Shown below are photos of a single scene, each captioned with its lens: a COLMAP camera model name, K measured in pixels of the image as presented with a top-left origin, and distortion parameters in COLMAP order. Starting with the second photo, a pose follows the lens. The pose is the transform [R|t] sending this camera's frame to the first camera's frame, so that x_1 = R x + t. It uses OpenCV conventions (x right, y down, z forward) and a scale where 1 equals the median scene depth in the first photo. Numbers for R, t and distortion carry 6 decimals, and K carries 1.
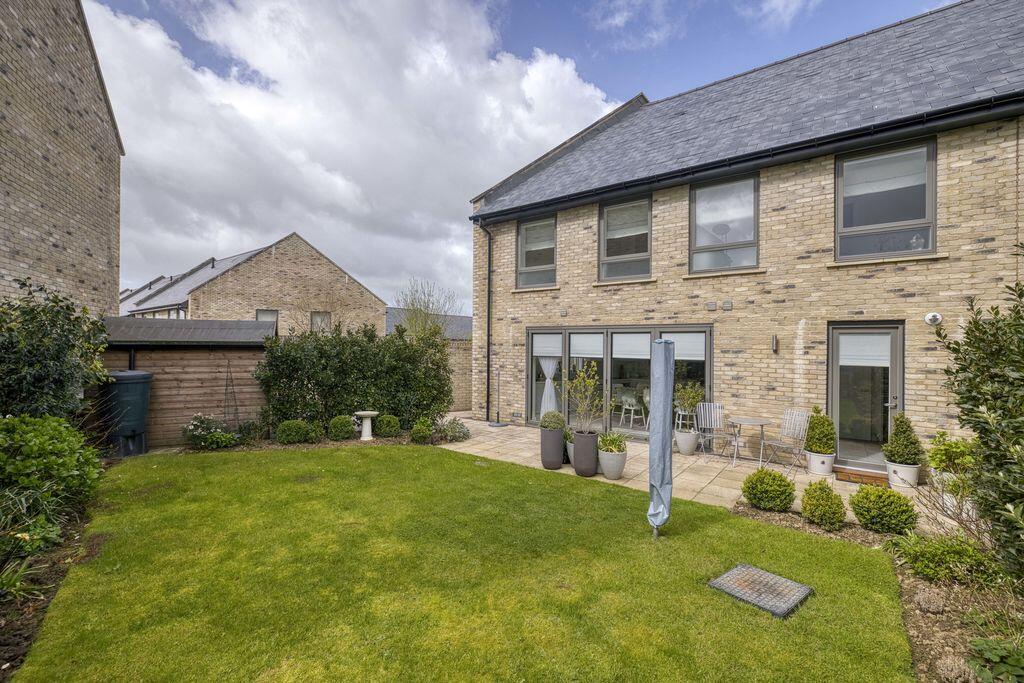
lens RADIAL K [[447.0, 0, 518.9], [0, 447.0, 342.5], [0, 0, 1]] dist [0.000306, 0.000398]
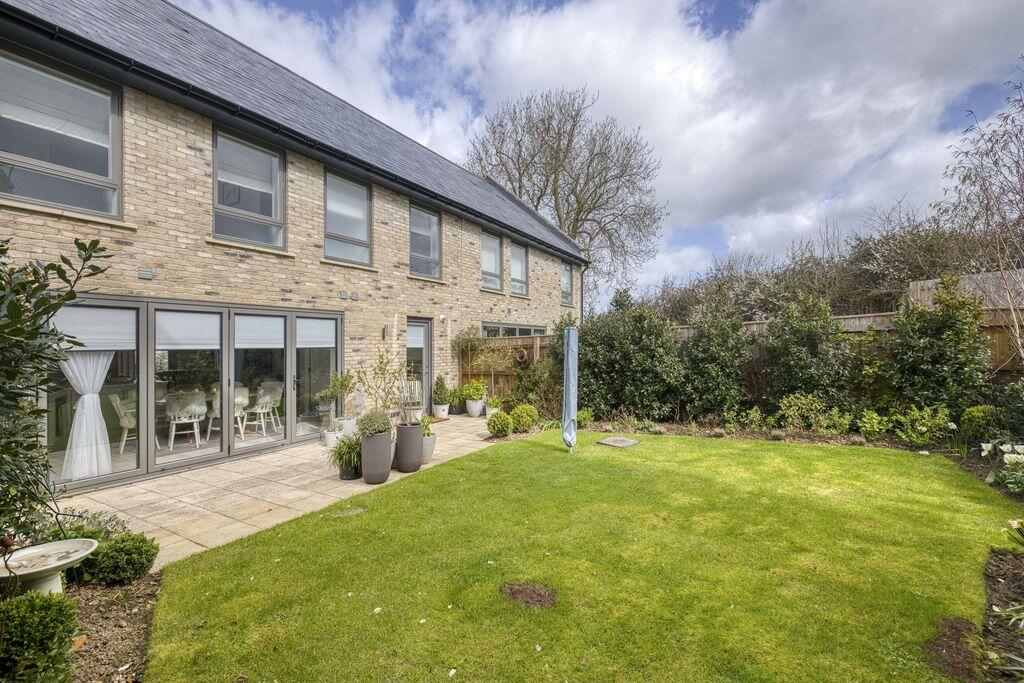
lens RADIAL K [[447.0, 0, 517.4], [0, 447.0, 342.5], [0, 0, 1]] dist [0.000306, 0.000398]
pose [[-0.126170, -0.009507, 0.991963, -0.682727], [-0.004031, 0.999951, 0.009071, 0.019479], [-0.992000, -0.002854, -0.126202, 0.772487]]
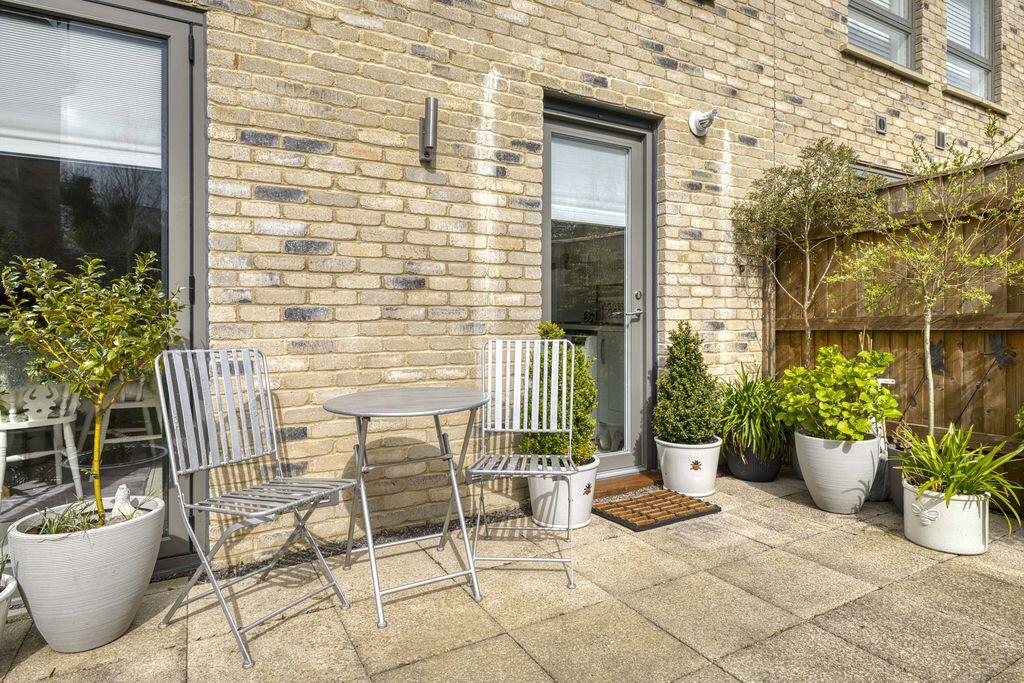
lens RADIAL K [[565.0, 0, 512.2], [0, 565.0, 313.6], [0, 0, 1]] dist [0.000938, -0.000907]
pose [[0.415924, -0.011053, 0.909332, 0.245052], [0.002150, 0.999935, 0.011170, 0.118017], [-0.909397, -0.002691, 0.415921, 0.772163]]
